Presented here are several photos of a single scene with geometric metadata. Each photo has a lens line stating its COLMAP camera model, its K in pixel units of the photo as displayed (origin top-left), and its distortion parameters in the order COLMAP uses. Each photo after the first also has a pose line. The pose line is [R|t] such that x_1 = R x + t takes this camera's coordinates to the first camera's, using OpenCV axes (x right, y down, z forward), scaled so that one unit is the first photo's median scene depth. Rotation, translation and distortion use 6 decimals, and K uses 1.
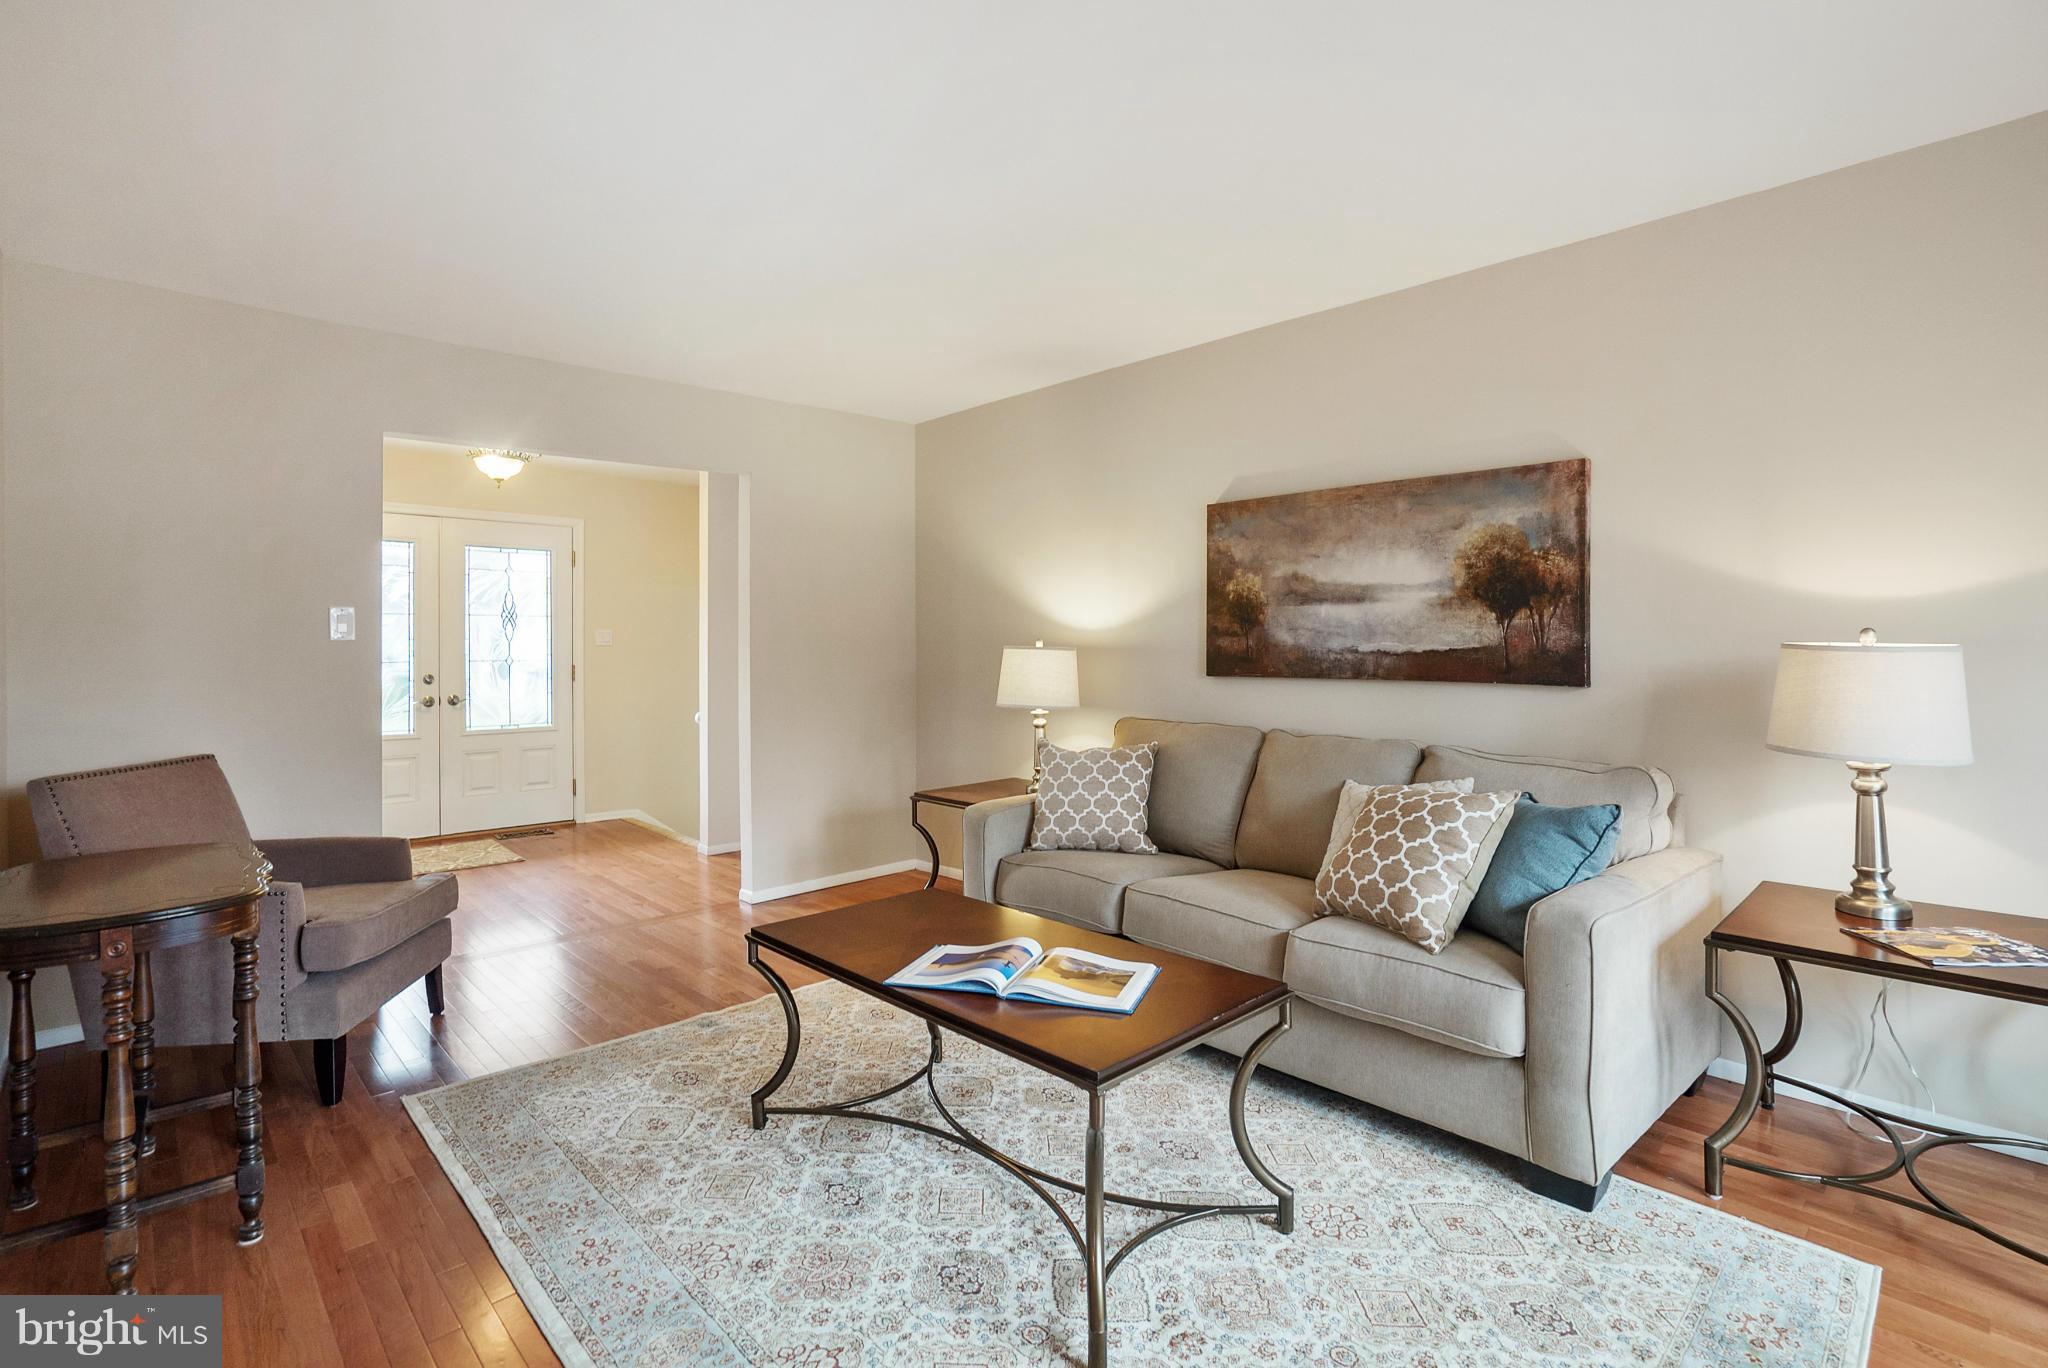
lens RADIAL K [[983.1, 0, 1016.4], [0, 983.1, 646.8], [0, 0, 1]] dist [-0.000089, 0.006425]
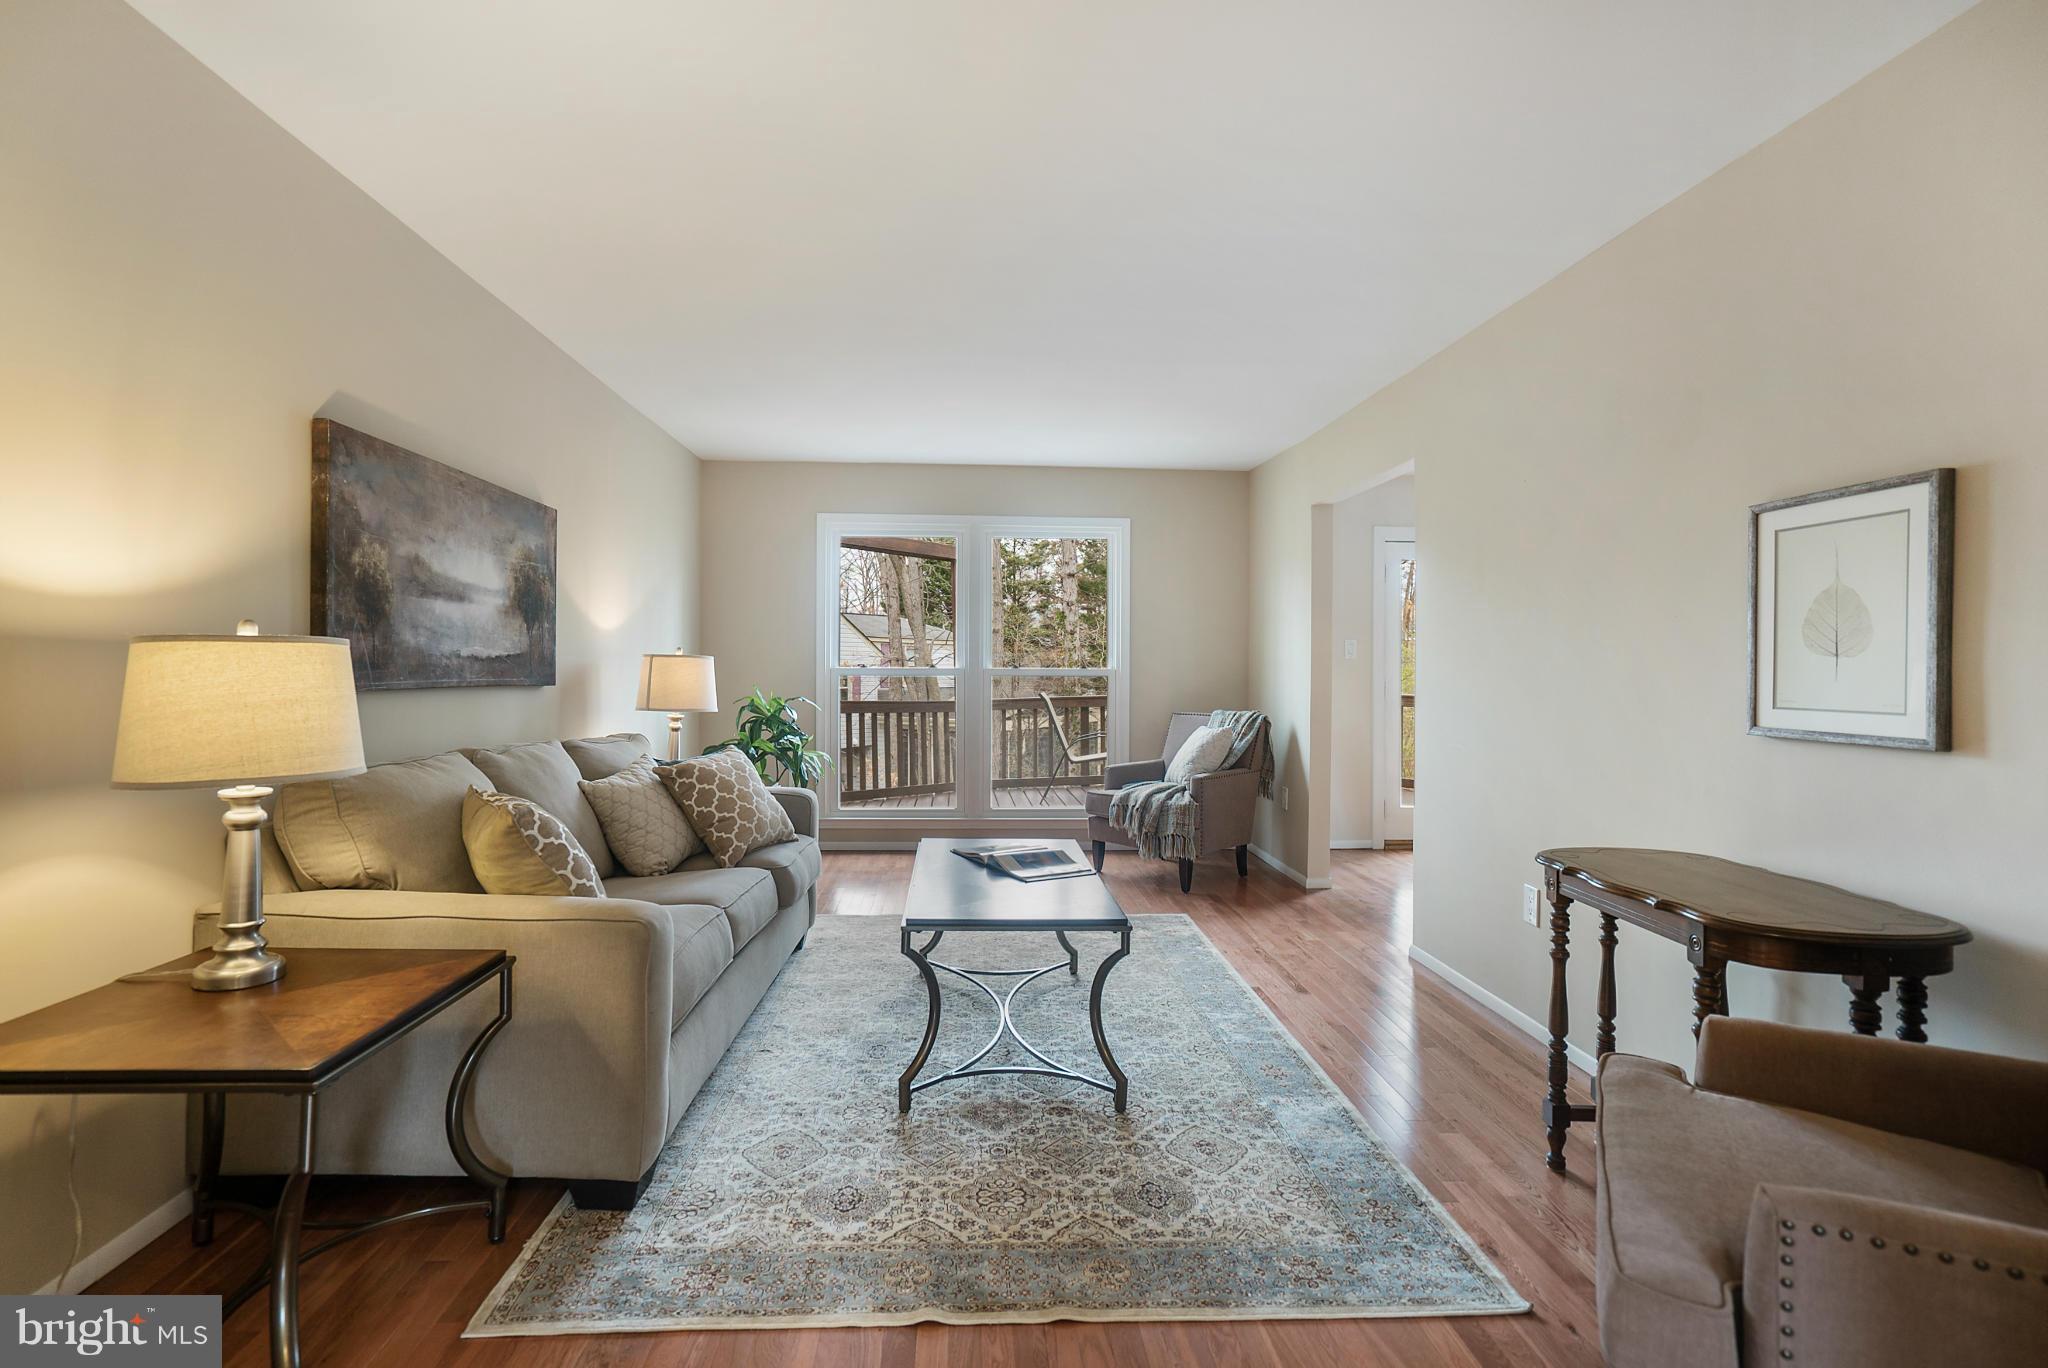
lens RADIAL K [[983.1, 0, 1018.7], [0, 983.1, 674.8], [0, 0, 1]] dist [-0.000089, 0.006425]
pose [[-0.770598, -0.001266, 0.637321, -0.586202], [0.003964, 0.999969, 0.006780, 0.016772], [-0.637310, 0.007751, -0.770569, 1.302290]]
